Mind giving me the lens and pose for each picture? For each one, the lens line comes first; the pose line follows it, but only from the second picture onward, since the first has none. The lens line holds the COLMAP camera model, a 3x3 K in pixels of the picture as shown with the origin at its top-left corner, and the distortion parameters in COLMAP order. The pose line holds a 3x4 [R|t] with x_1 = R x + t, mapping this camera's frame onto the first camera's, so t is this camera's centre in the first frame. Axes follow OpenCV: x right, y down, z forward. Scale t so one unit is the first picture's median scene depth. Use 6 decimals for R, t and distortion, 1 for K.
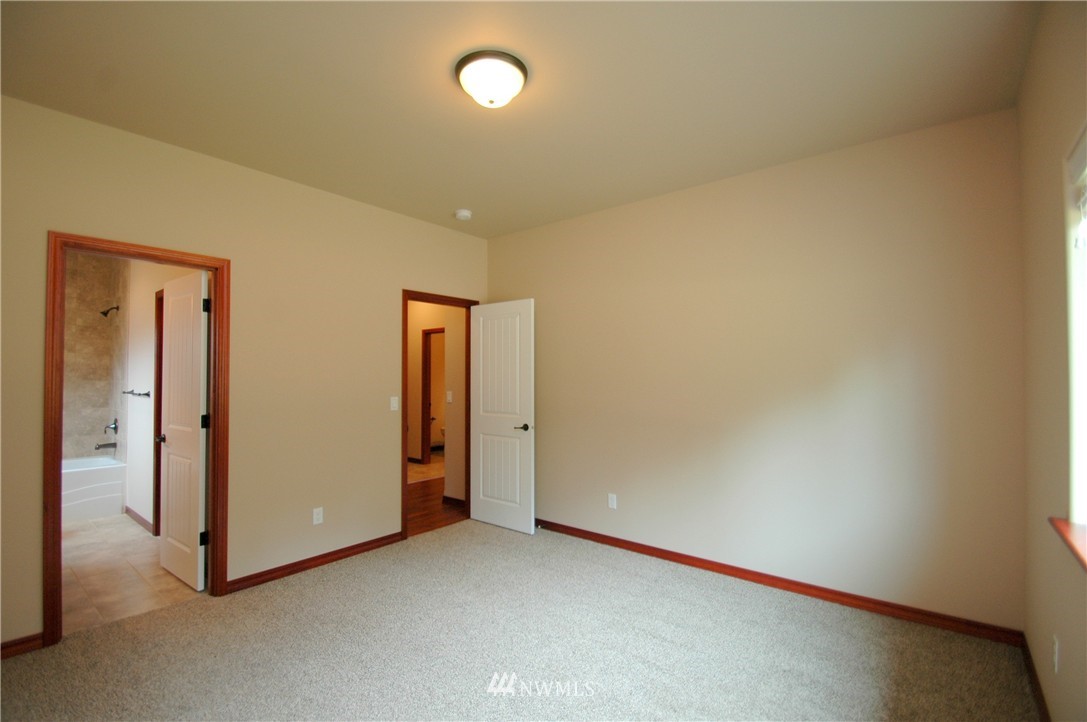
lens RADIAL K [[484.8, 0, 536.6], [0, 484.8, 368.5], [0, 0, 1]] dist [0.000378, -0.009270]
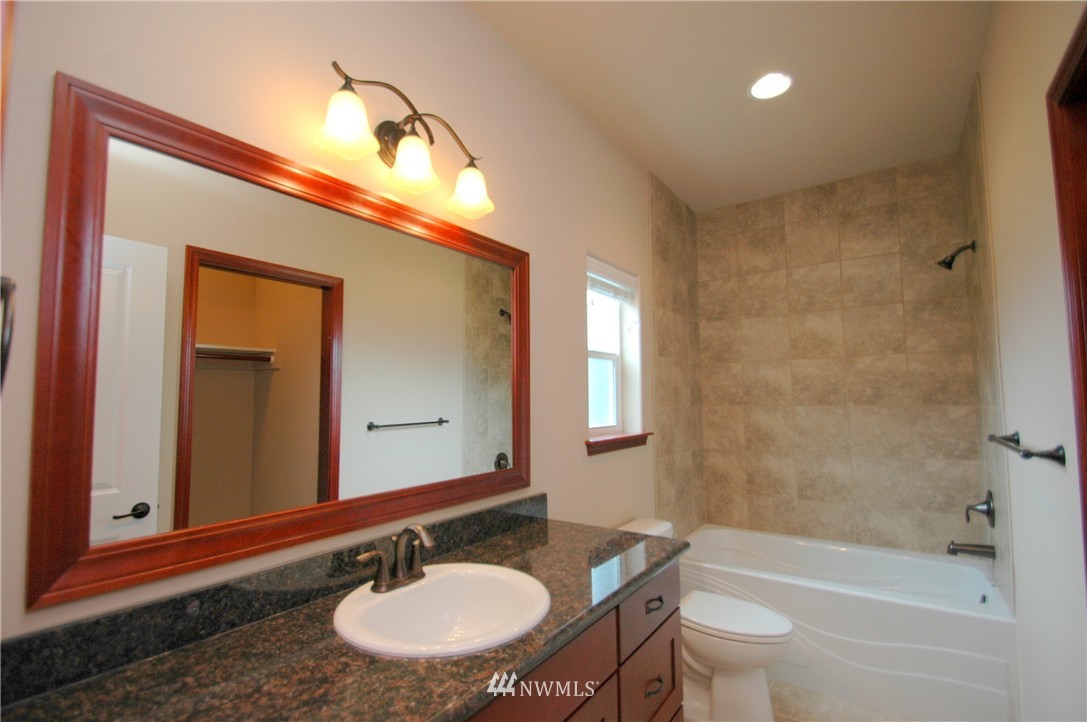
lens RADIAL K [[484.8, 0, 536.6], [0, 484.8, 368.5], [0, 0, 1]] dist [0.000378, -0.009270]
pose [[0.048177, -0.068904, -0.996459, -0.437986], [0.021937, 0.997450, -0.067912, 0.012215], [0.998598, -0.018587, 0.049566, 0.556274]]
